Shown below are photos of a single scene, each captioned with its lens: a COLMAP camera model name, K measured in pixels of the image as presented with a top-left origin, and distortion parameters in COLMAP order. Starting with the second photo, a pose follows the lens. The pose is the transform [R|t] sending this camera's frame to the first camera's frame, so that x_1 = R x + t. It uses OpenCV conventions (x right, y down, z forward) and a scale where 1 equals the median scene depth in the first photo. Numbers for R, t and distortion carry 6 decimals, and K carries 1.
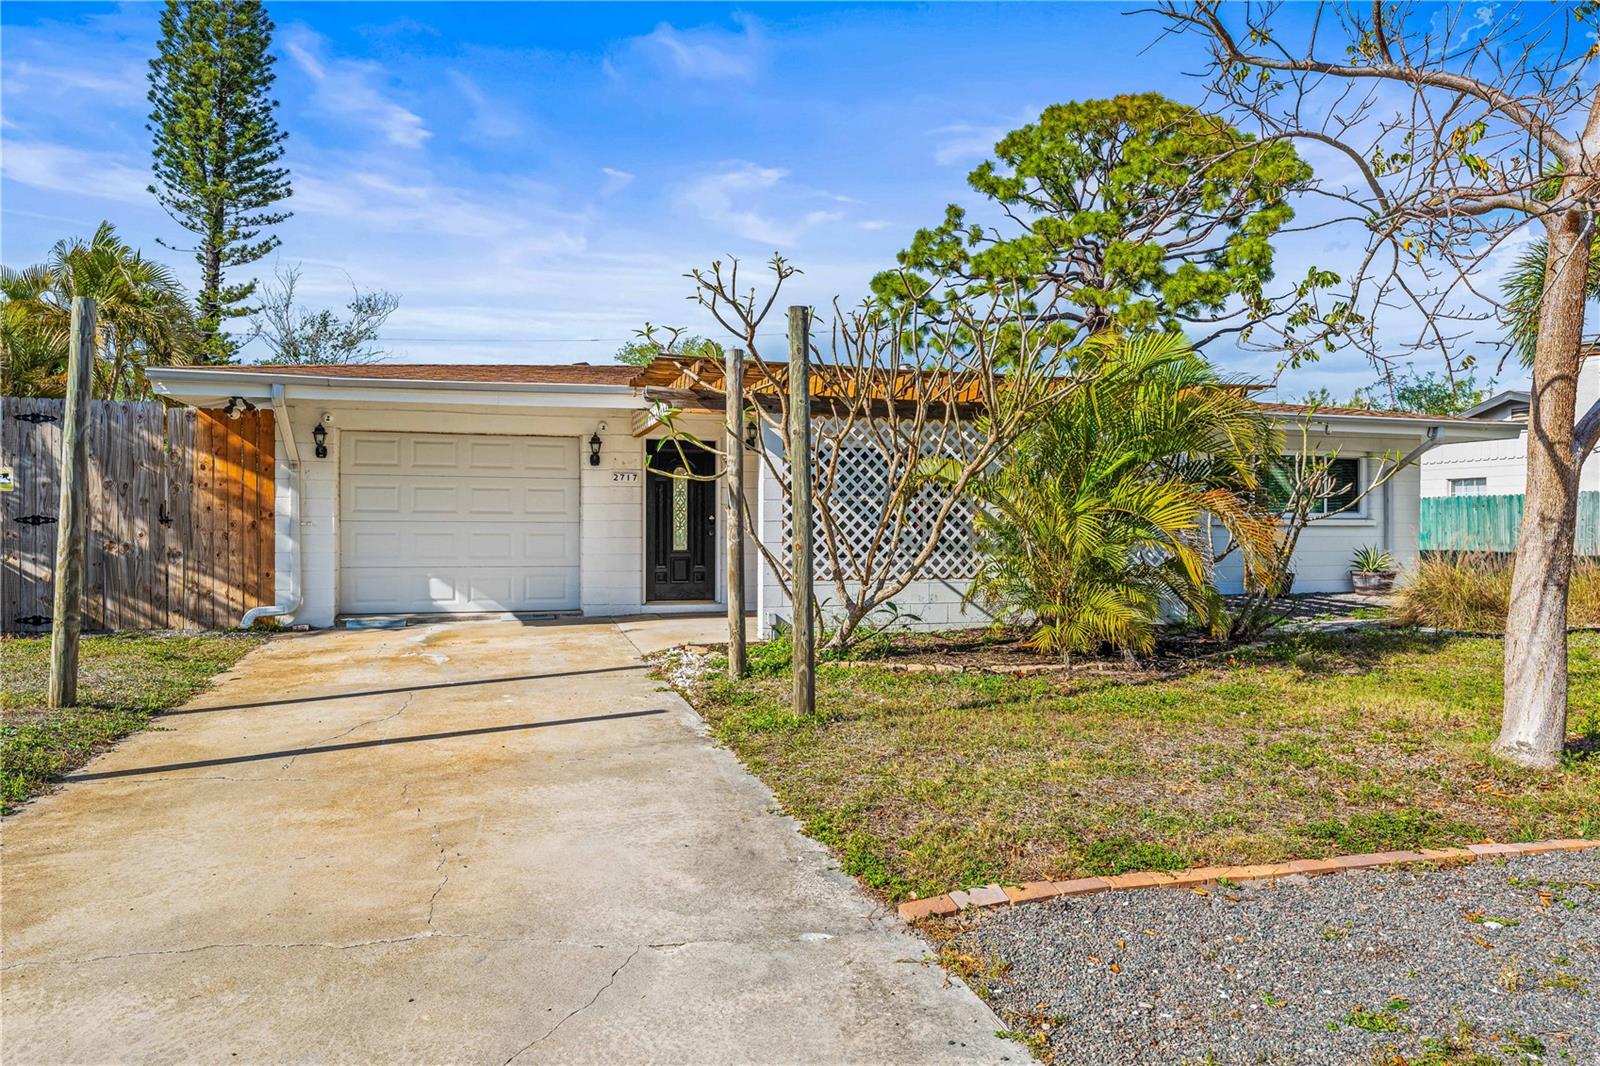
lens RADIAL K [[1027.5, 0, 799.6], [0, 1027.5, 541.6], [0, 0, 1]] dist [0.000855, 0.001425]
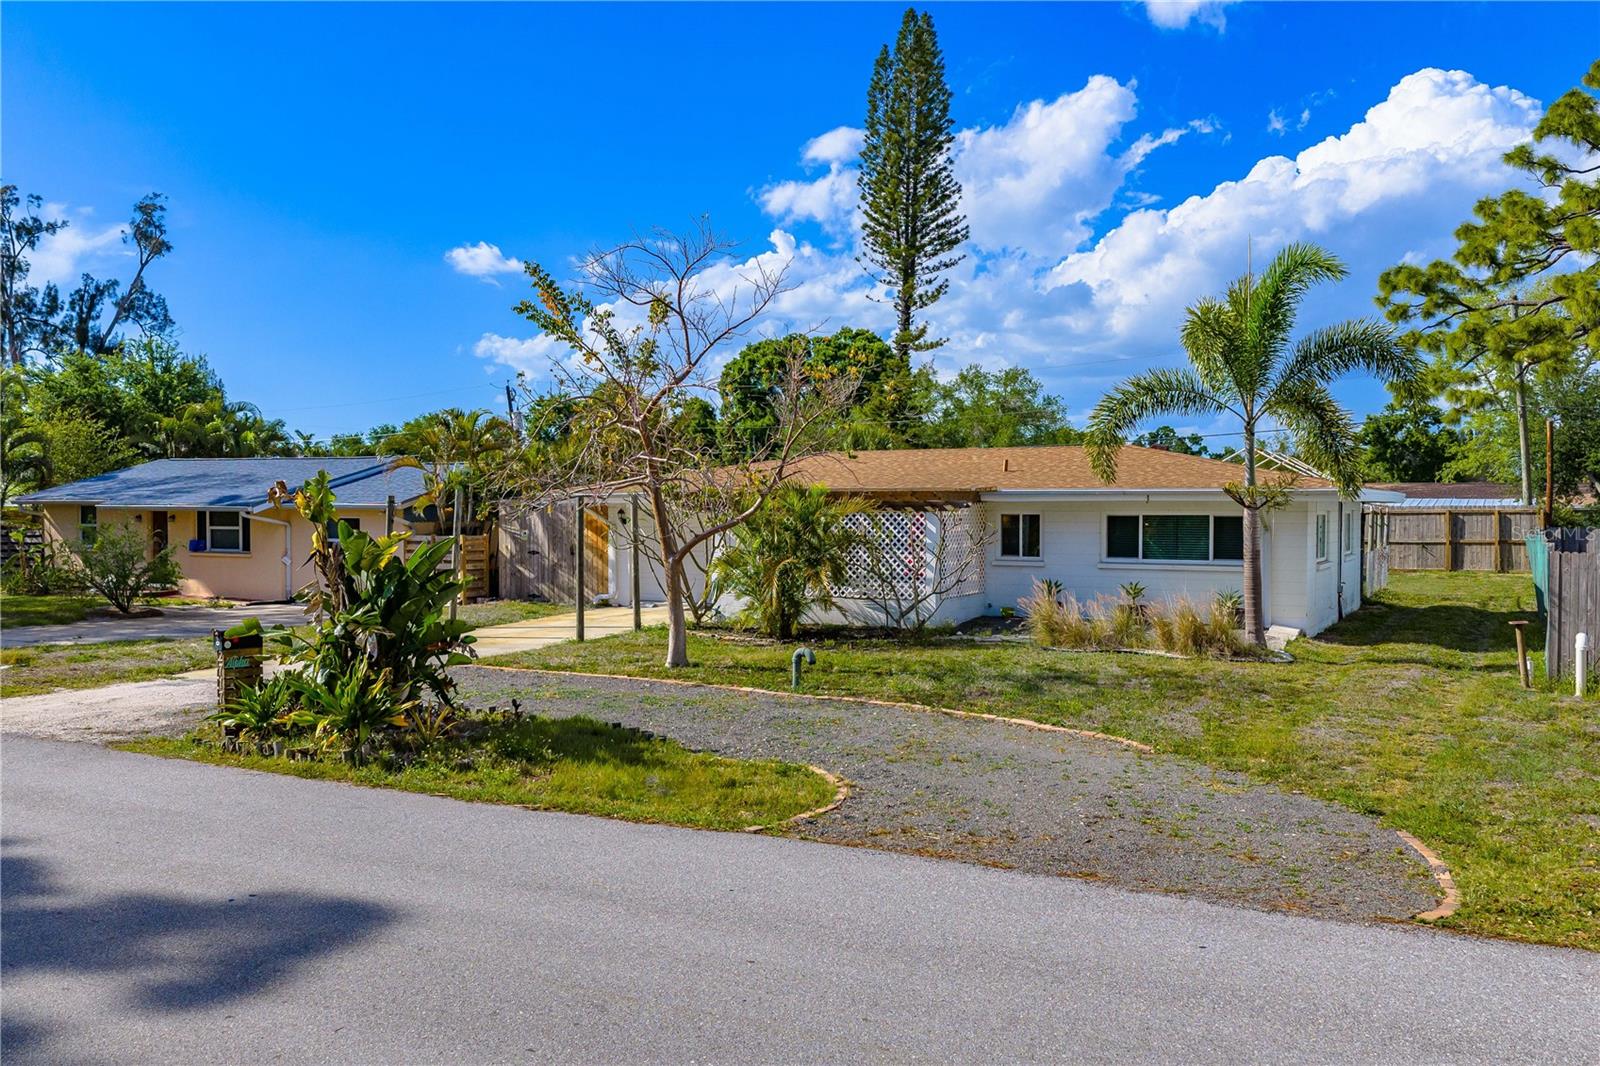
lens RADIAL K [[1322.2, 0, 800.8], [0, 1322.2, 523.5], [0, 0, 1]] dist [0.032283, -0.032947]
pose [[0.703898, 0.007870, -0.710258, 0.565699], [-0.010243, 0.999947, 0.000929, -0.030047], [0.710227, 0.006621, 0.703941, -0.211011]]
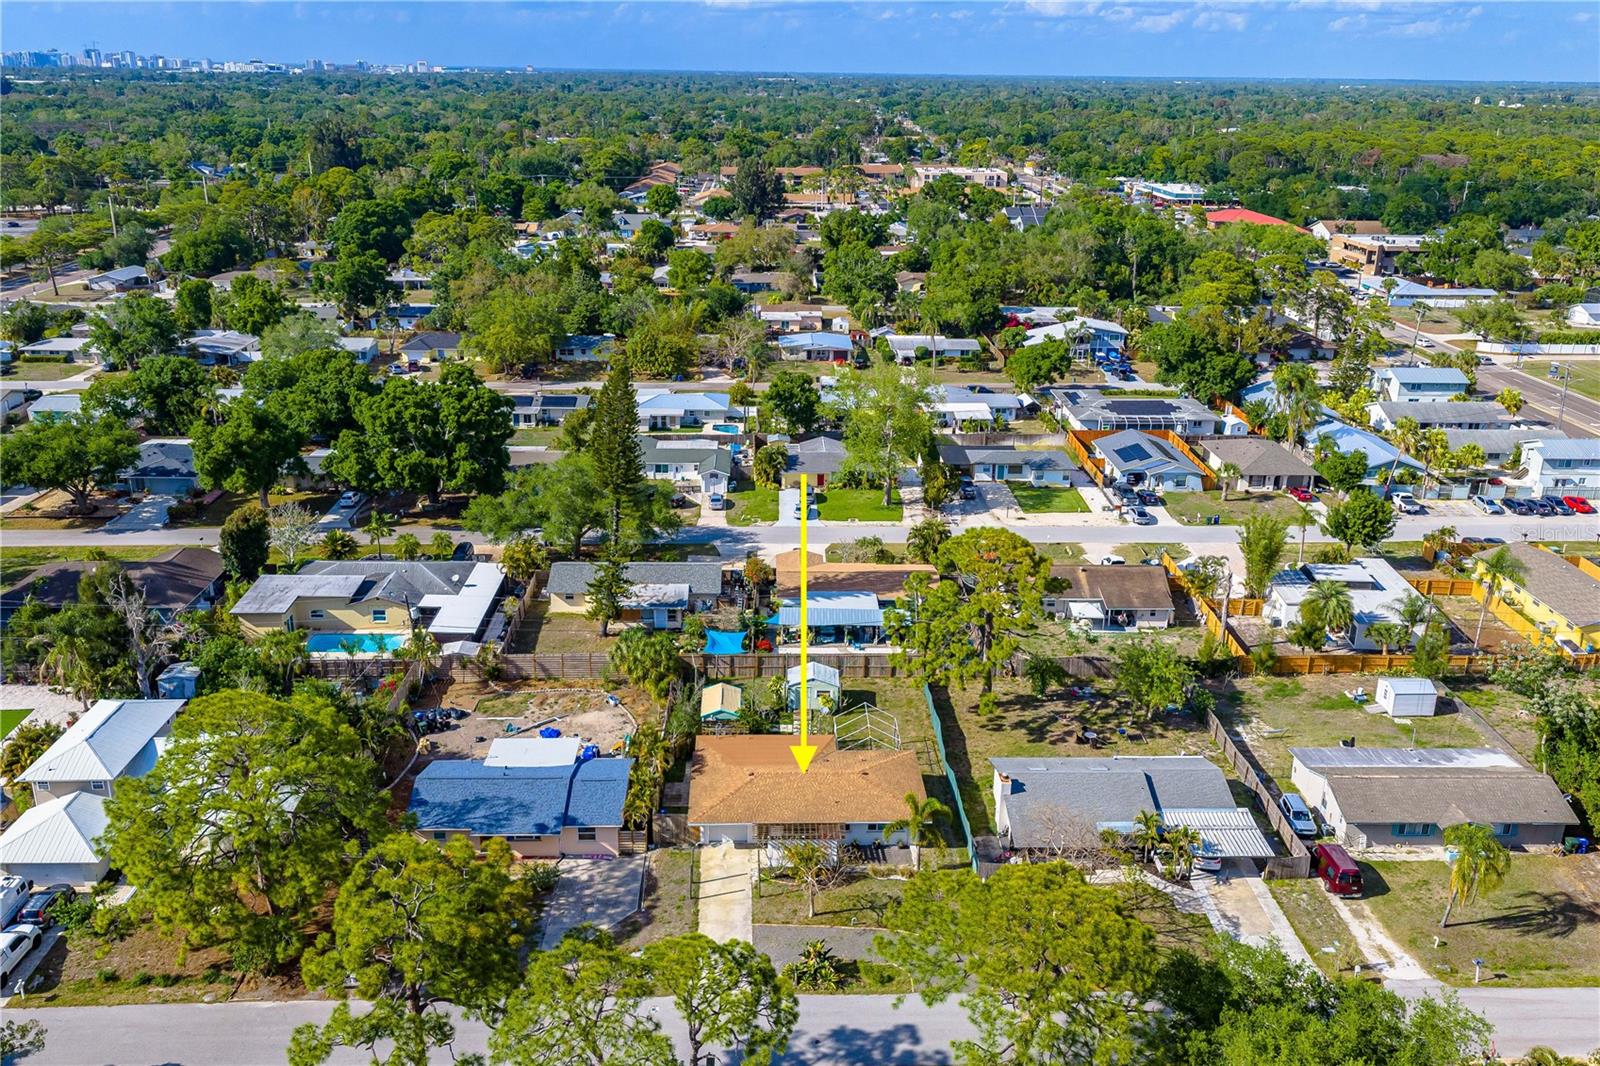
lens RADIAL K [[1322.2, 0, 800.8], [0, 1322.2, 523.5], [0, 0, 1]] dist [0.032283, -0.032947]
pose [[0.967099, 0.086722, -0.239163, 0.638100], [-0.010259, 0.952635, 0.303944, -1.458410], [0.254194, -0.291490, 0.922182, -1.976728]]
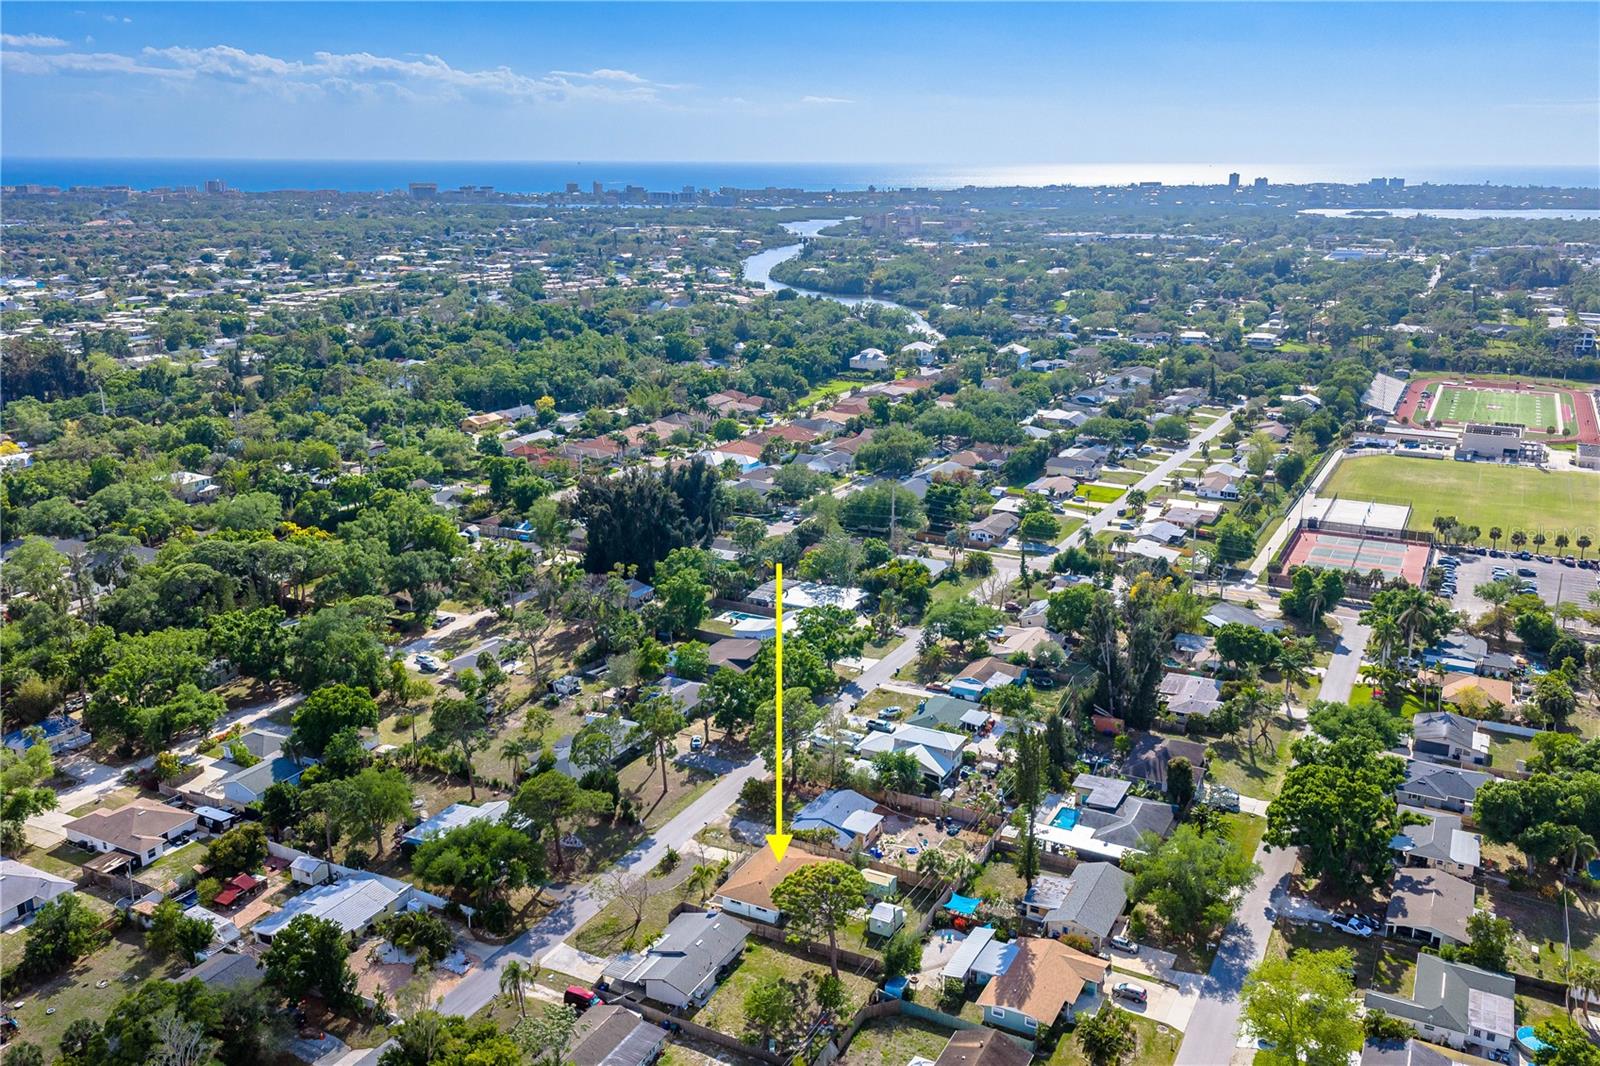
lens RADIAL K [[1322.2, 0, 800.8], [0, 1322.2, 523.5], [0, 0, 1]] dist [0.032283, -0.032947]
pose [[-0.695908, 0.176587, -0.696081, 3.665594], [-0.026532, 0.962312, 0.270652, -3.077866], [0.717641, 0.206817, -0.664995, 4.115768]]
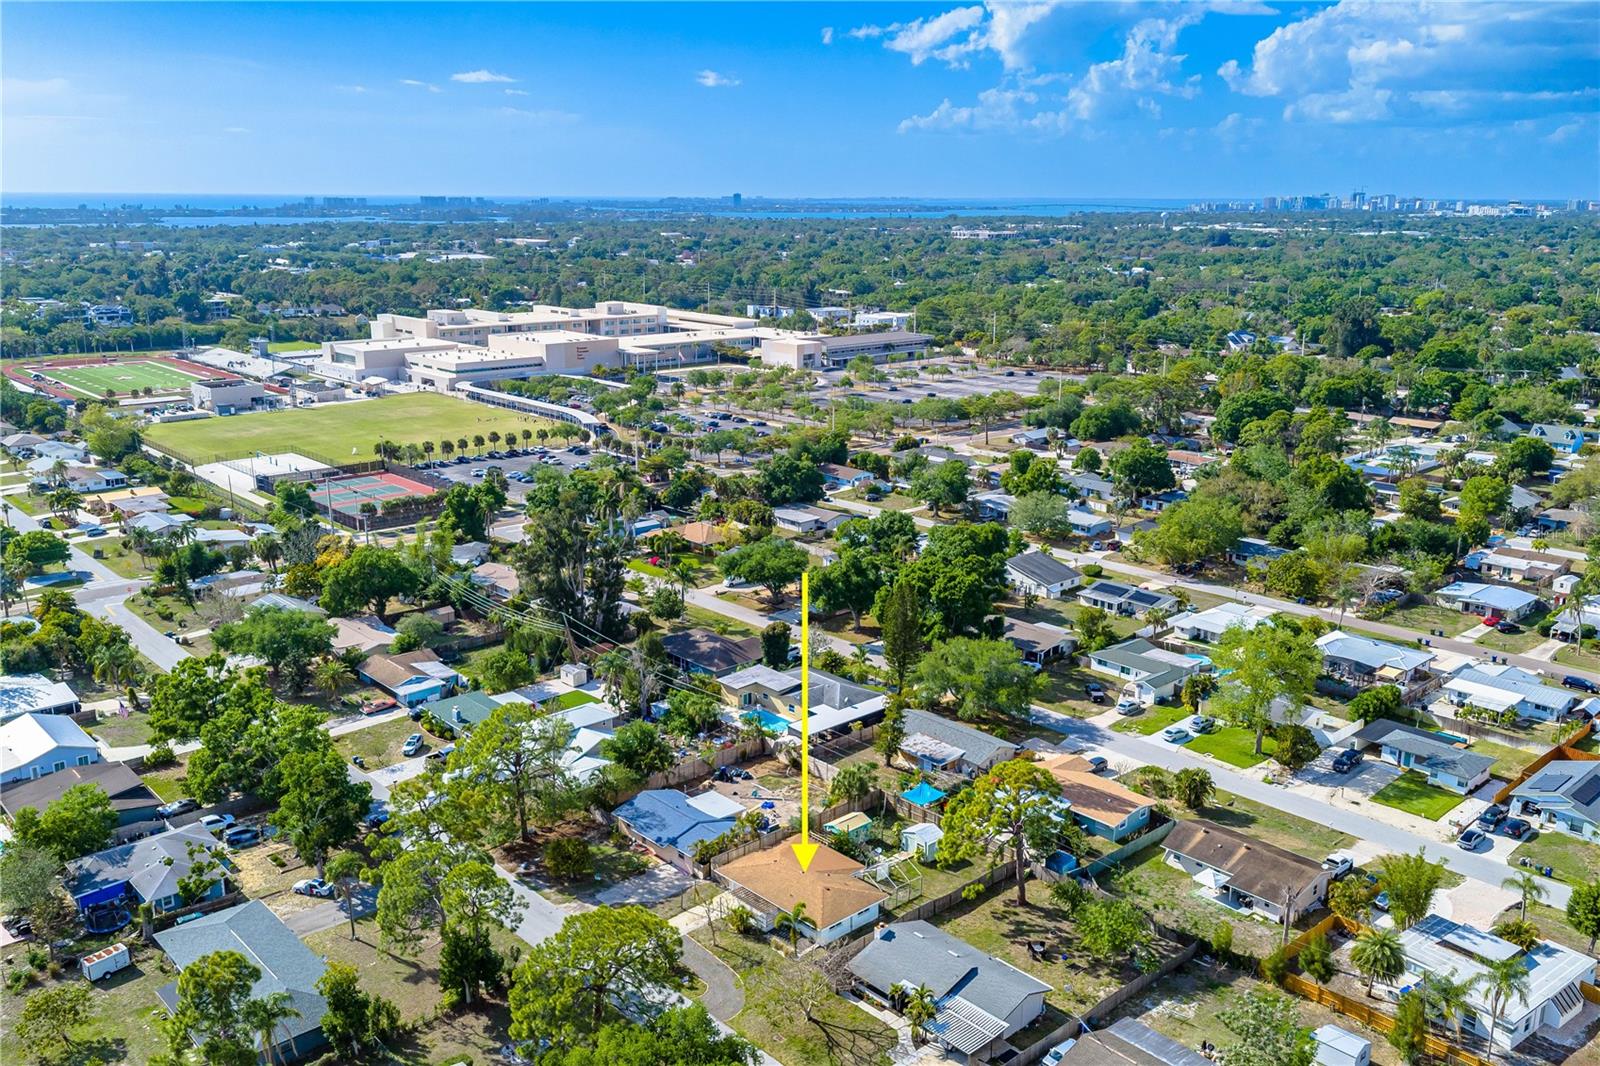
lens RADIAL K [[1314.5, 0, 803.9], [0, 1314.5, 556.6], [0, 0, 1]] dist [0.038619, -0.051428]
pose [[0.442857, 0.229026, -0.866847, 3.427192], [-0.017296, 0.968827, 0.247133, -2.096968], [0.896425, -0.094452, 0.433013, -1.215285]]
